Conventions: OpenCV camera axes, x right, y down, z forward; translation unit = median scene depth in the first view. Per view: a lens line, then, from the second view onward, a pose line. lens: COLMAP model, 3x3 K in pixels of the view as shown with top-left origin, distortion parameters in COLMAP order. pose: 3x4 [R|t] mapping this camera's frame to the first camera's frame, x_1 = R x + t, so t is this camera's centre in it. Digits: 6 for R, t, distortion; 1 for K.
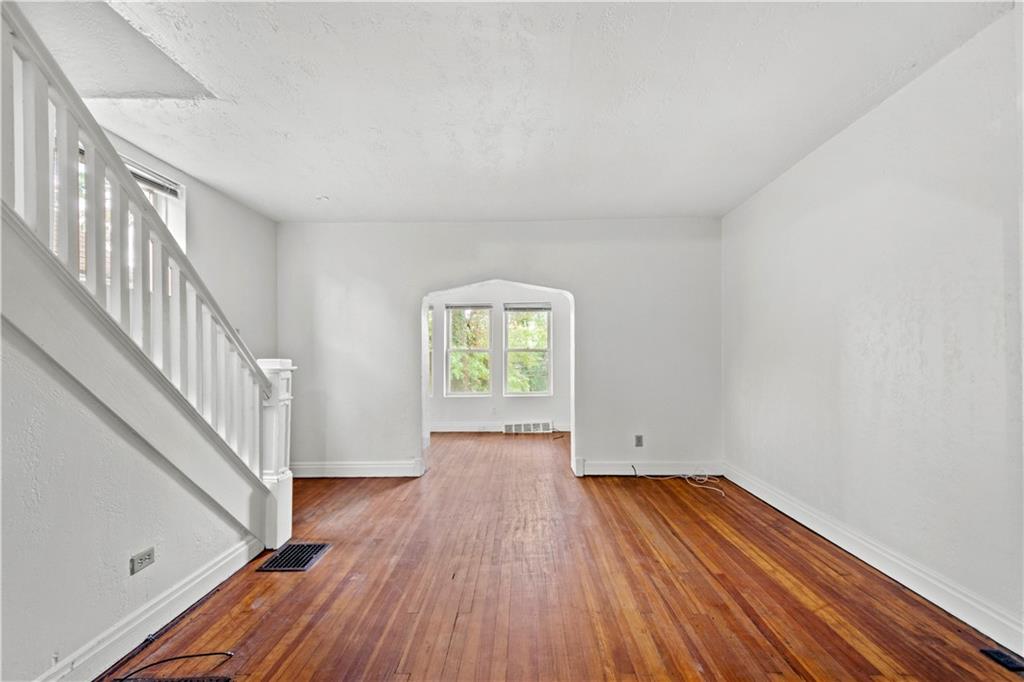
lens RADIAL K [[443.8, 0, 510.1], [0, 443.8, 352.9], [0, 0, 1]] dist [0.018961, -0.002091]
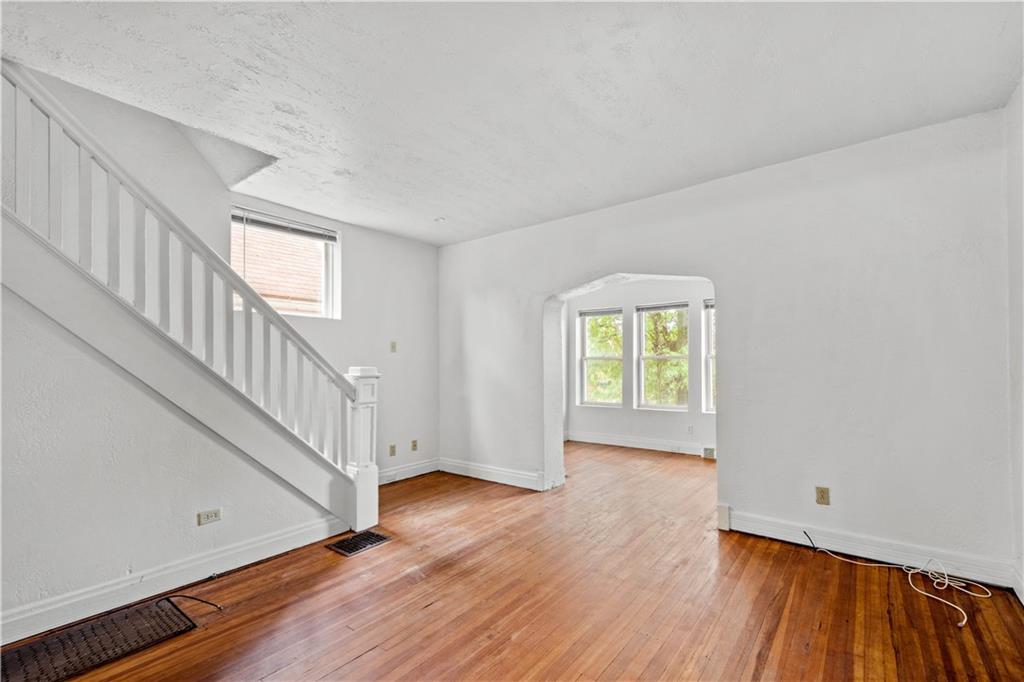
lens RADIAL K [[443.8, 0, 513.6], [0, 443.8, 358.4], [0, 0, 1]] dist [0.018961, -0.002091]
pose [[0.801689, -0.007424, -0.597696, 0.470103], [0.005770, 0.999972, -0.004680, -0.001593], [0.597714, 0.000303, 0.801709, 0.304355]]
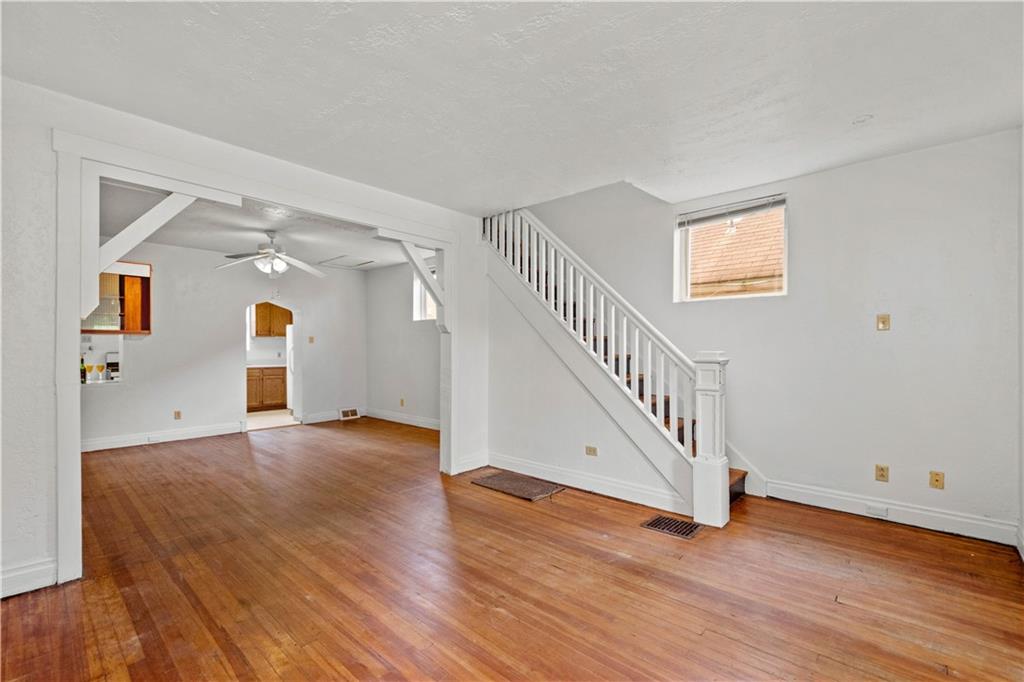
lens RADIAL K [[443.8, 0, 516.1], [0, 443.8, 347.3], [0, 0, 1]] dist [0.018961, -0.002091]
pose [[-0.647380, 0.005840, -0.762145, 0.582997], [0.009819, 0.999952, -0.000678, 0.000769], [0.762104, -0.007923, -0.647406, 1.319862]]
